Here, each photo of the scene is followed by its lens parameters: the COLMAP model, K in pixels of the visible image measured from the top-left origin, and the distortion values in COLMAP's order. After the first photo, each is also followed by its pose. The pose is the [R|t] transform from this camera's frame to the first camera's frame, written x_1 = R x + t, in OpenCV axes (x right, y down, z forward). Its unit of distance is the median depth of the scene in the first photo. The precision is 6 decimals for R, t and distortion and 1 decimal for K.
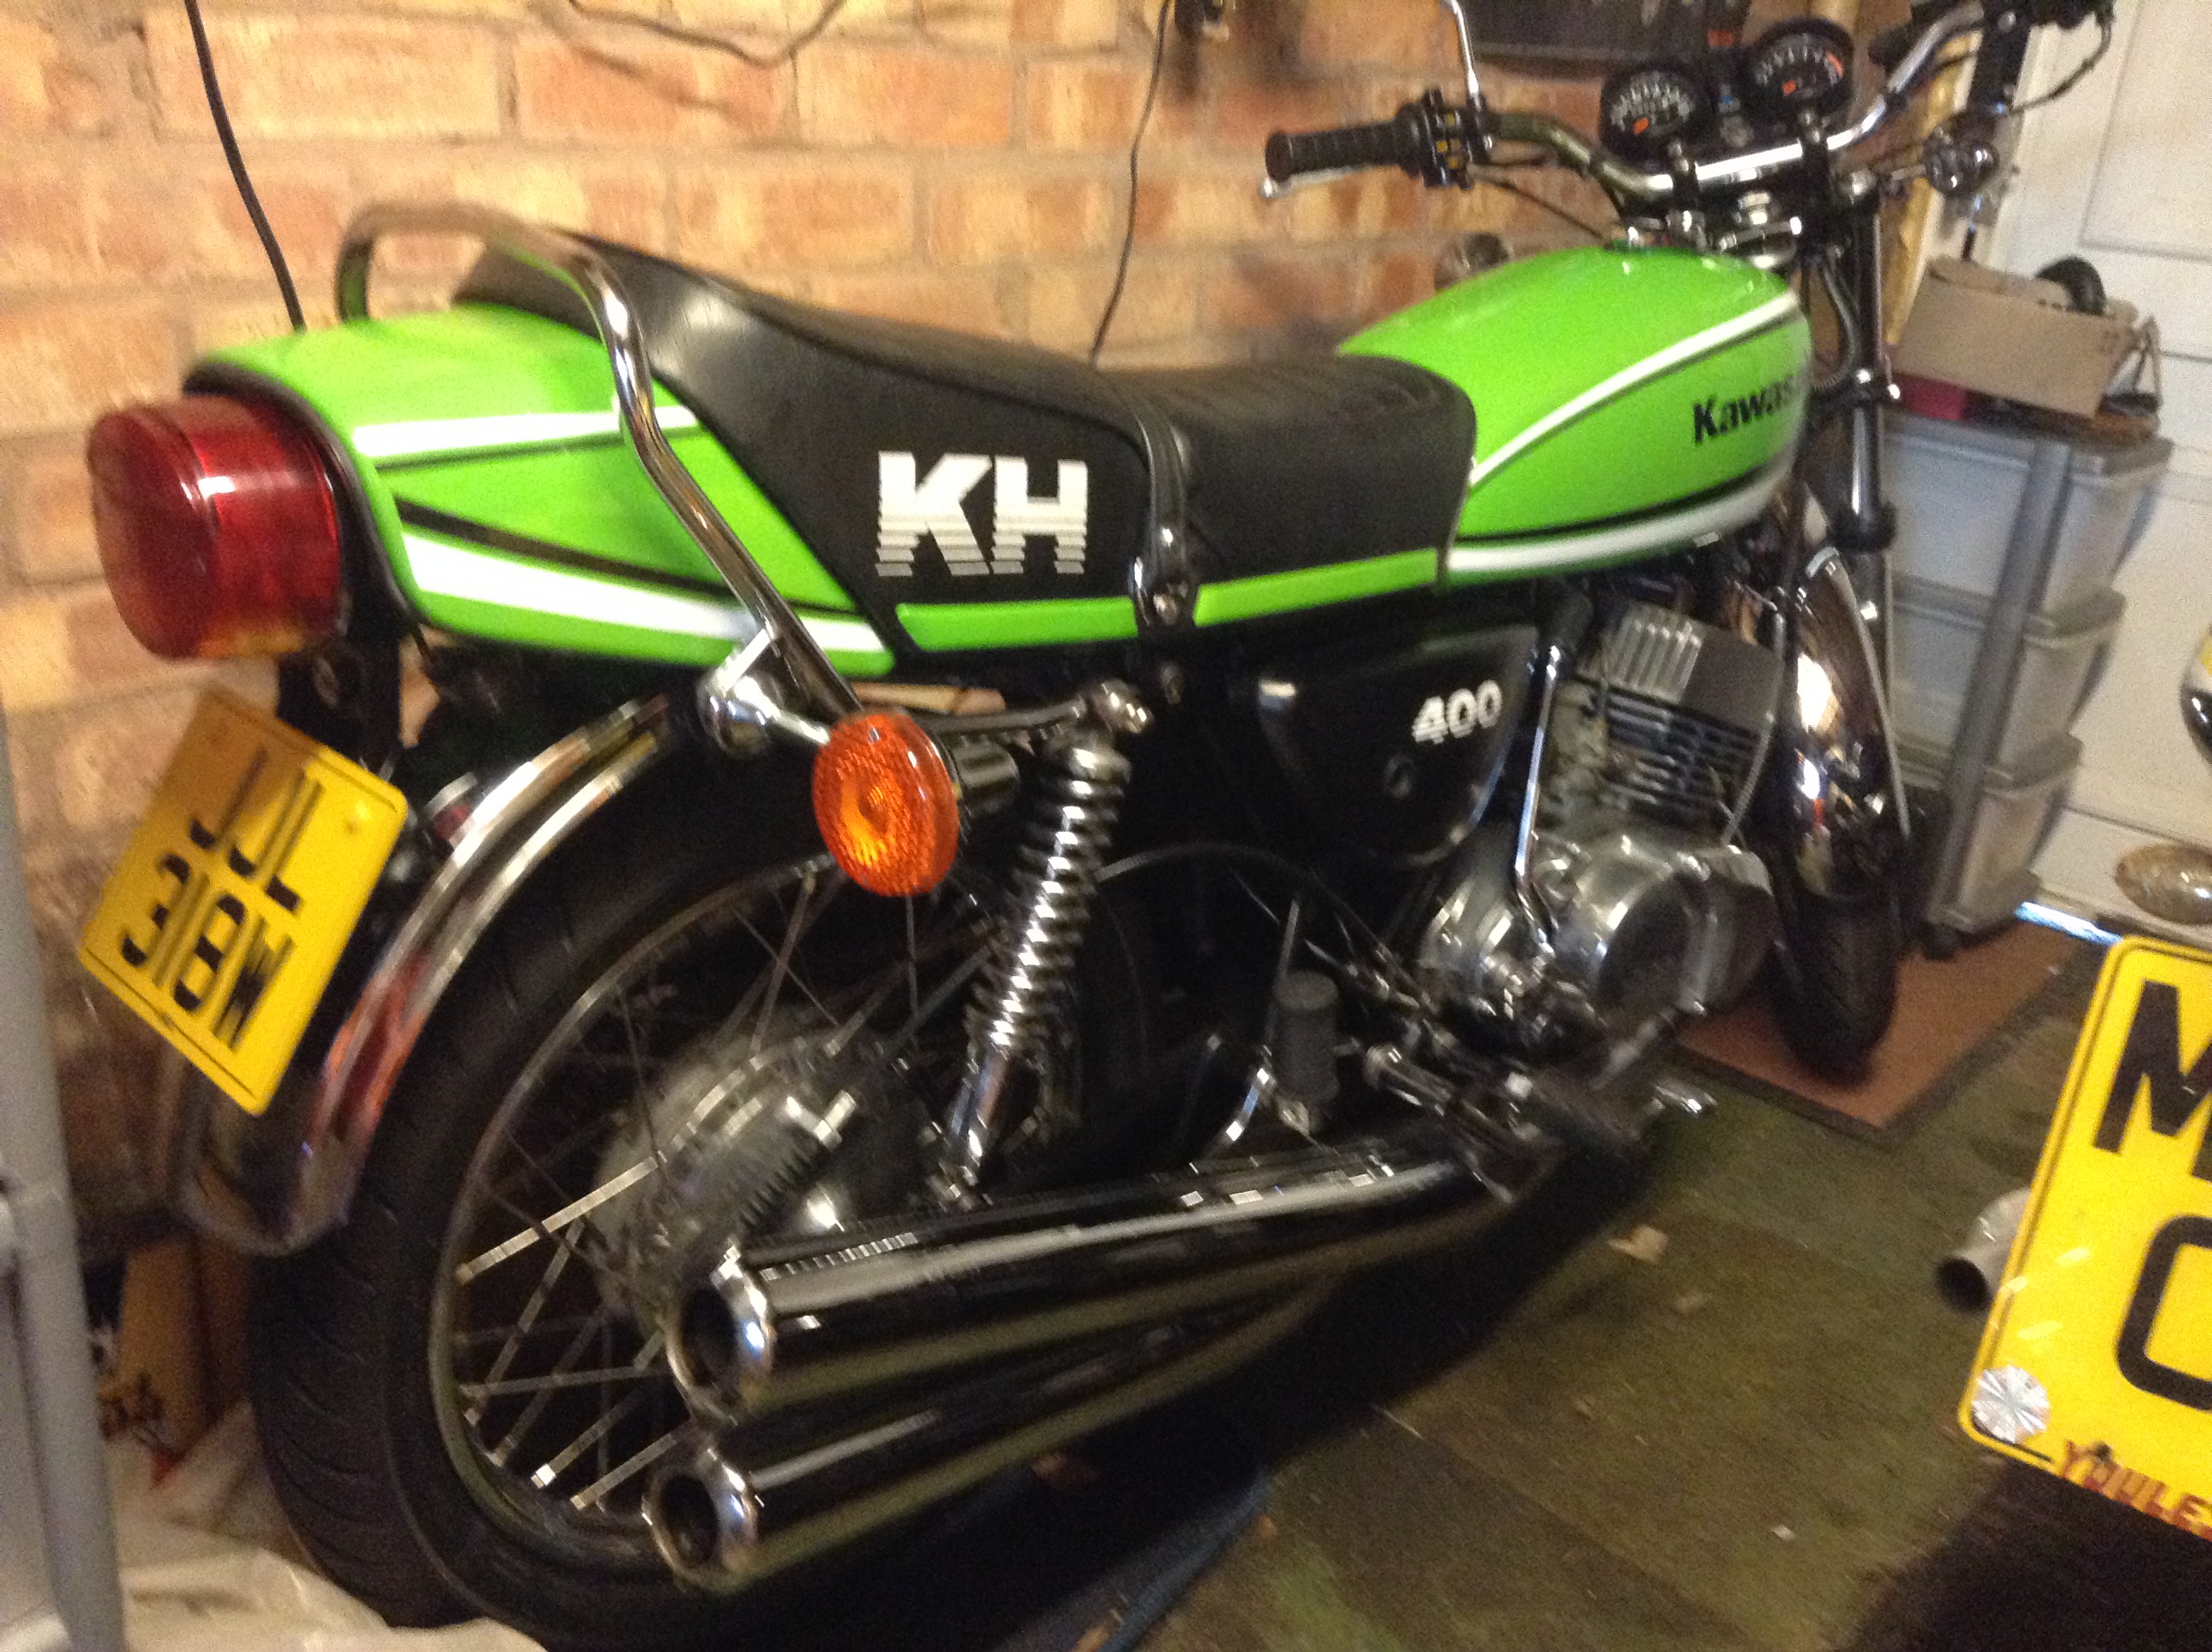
lens RADIAL K [[2124.6, 0, 1106.0], [0, 2124.6, 826.0], [0, 0, 1]] dist [-0.010153, -0.001303]
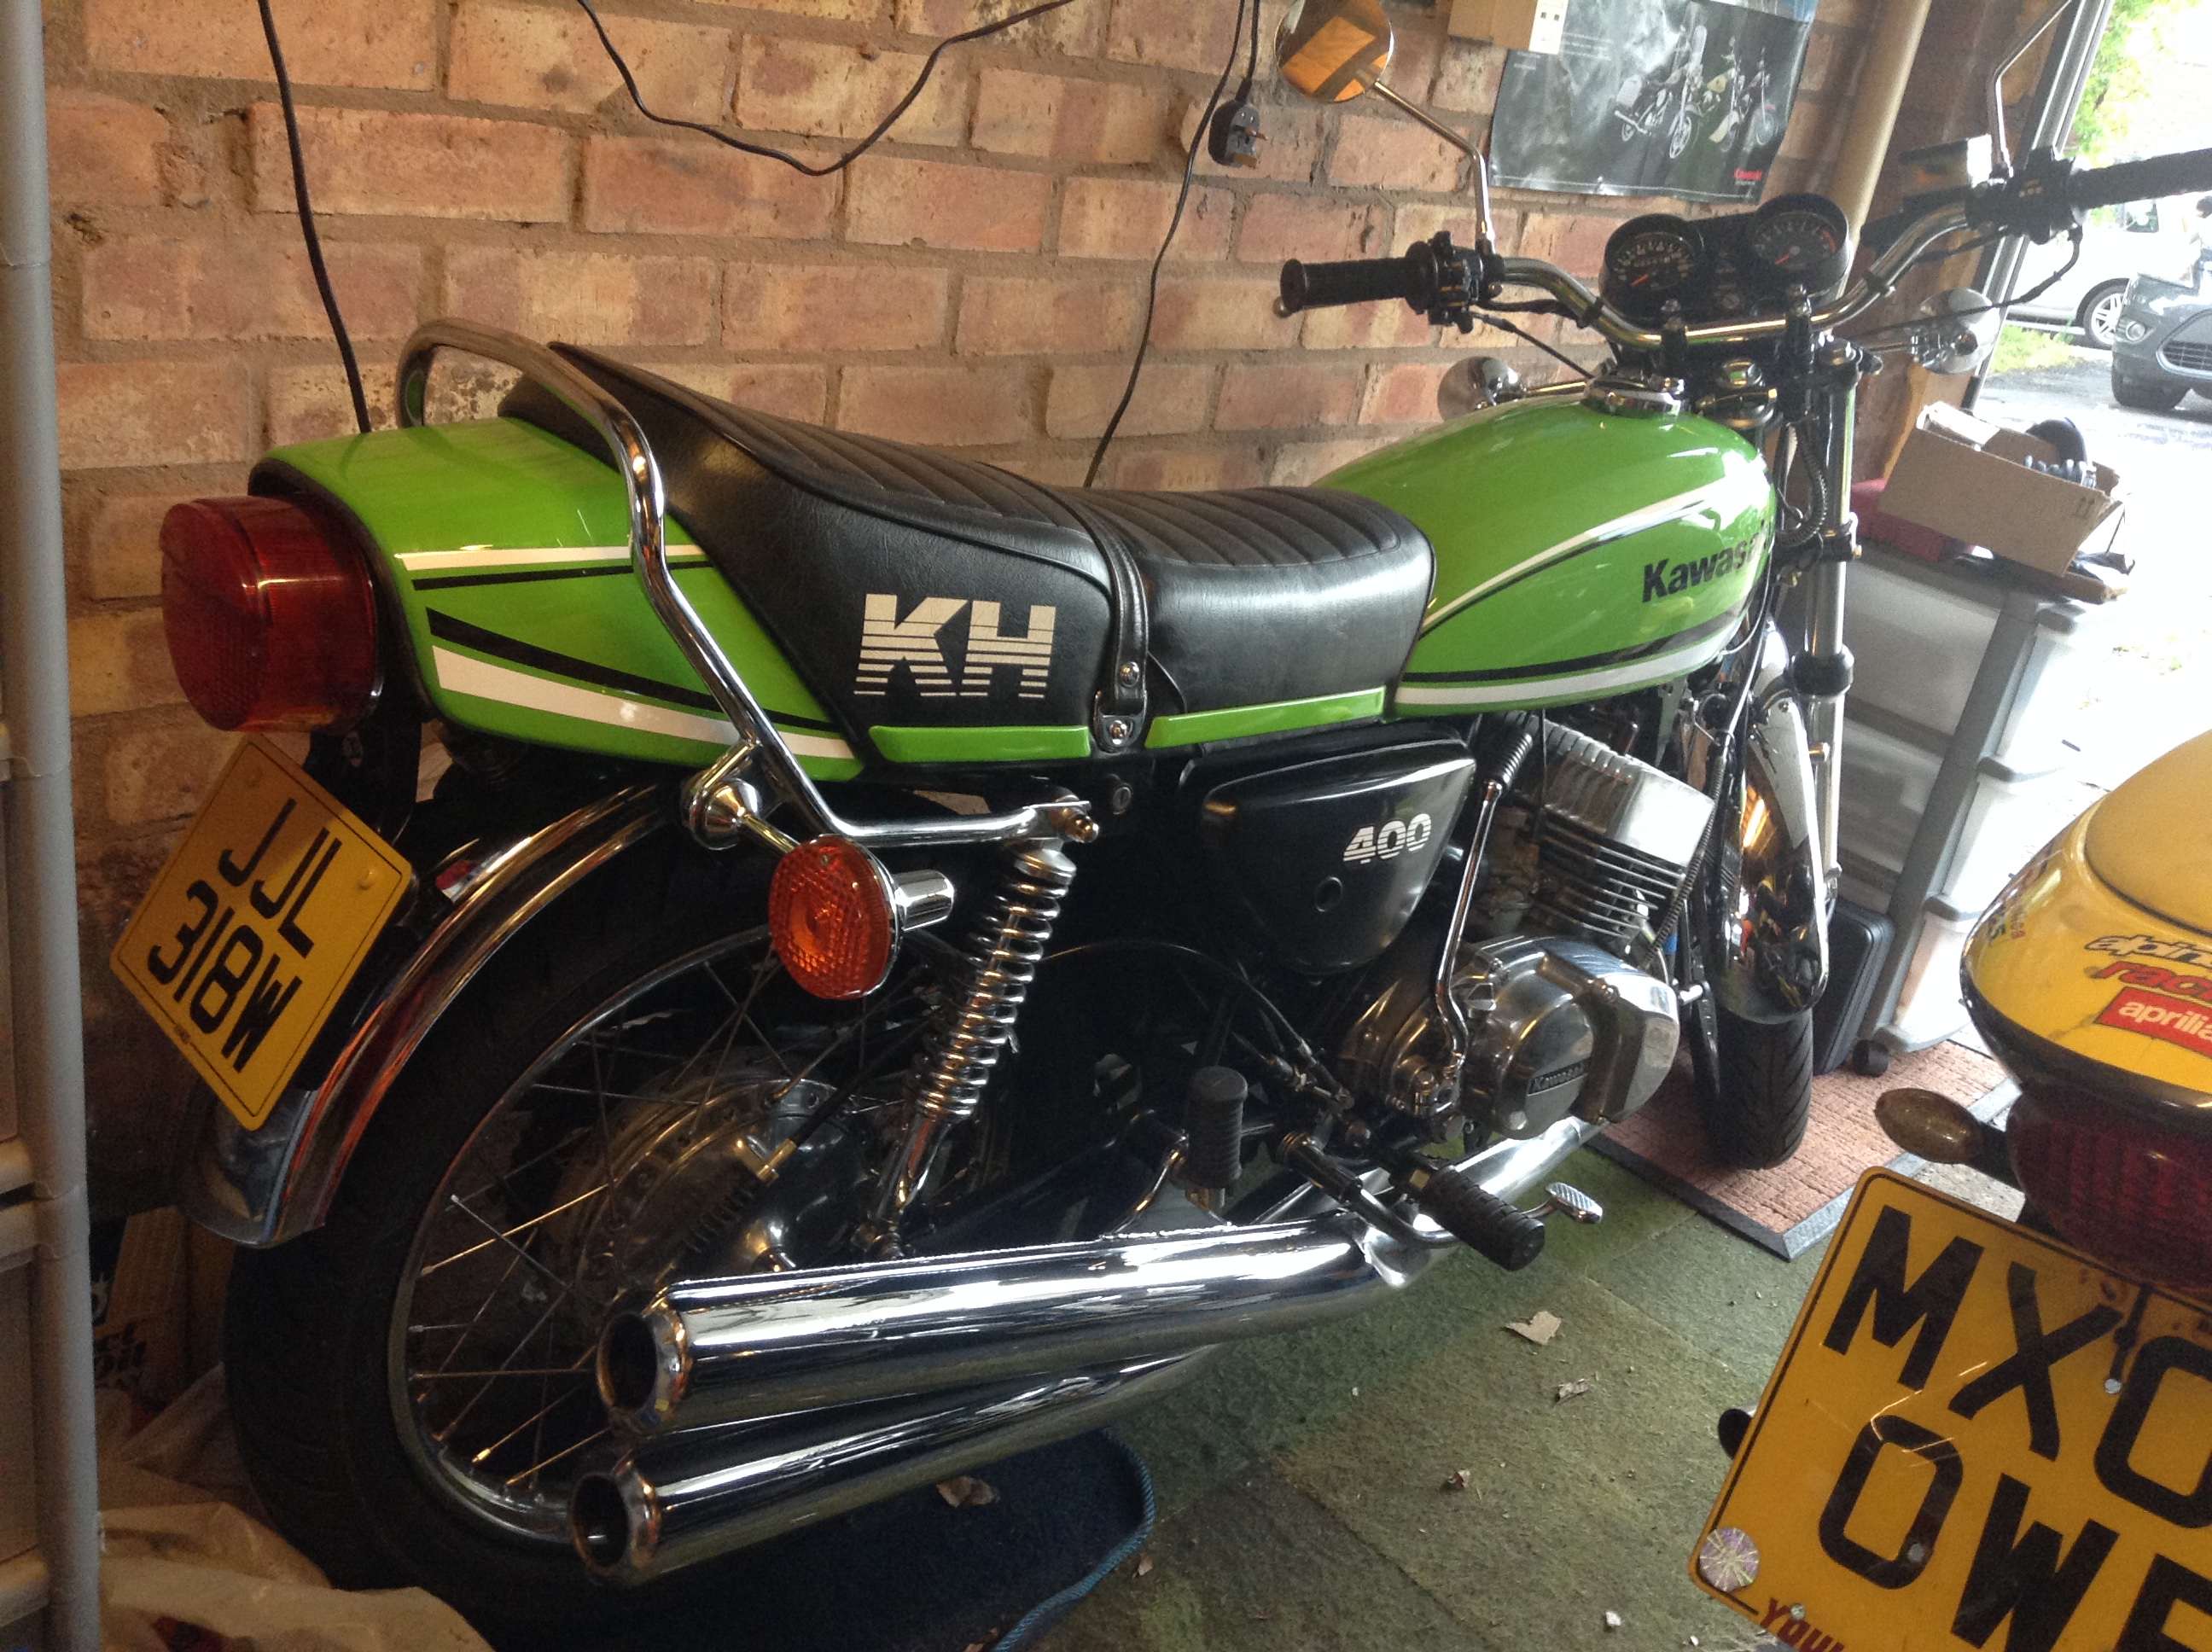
lens RADIAL K [[2120.4, 0, 1106.0], [0, 2120.4, 826.0], [0, 0, 1]] dist [0.009424, -0.021384]
pose [[0.994843, 0.100889, -0.010445, 0.039194], [-0.100774, 0.994849, 0.010985, -0.068417], [0.011500, -0.009875, 0.999885, -0.104484]]
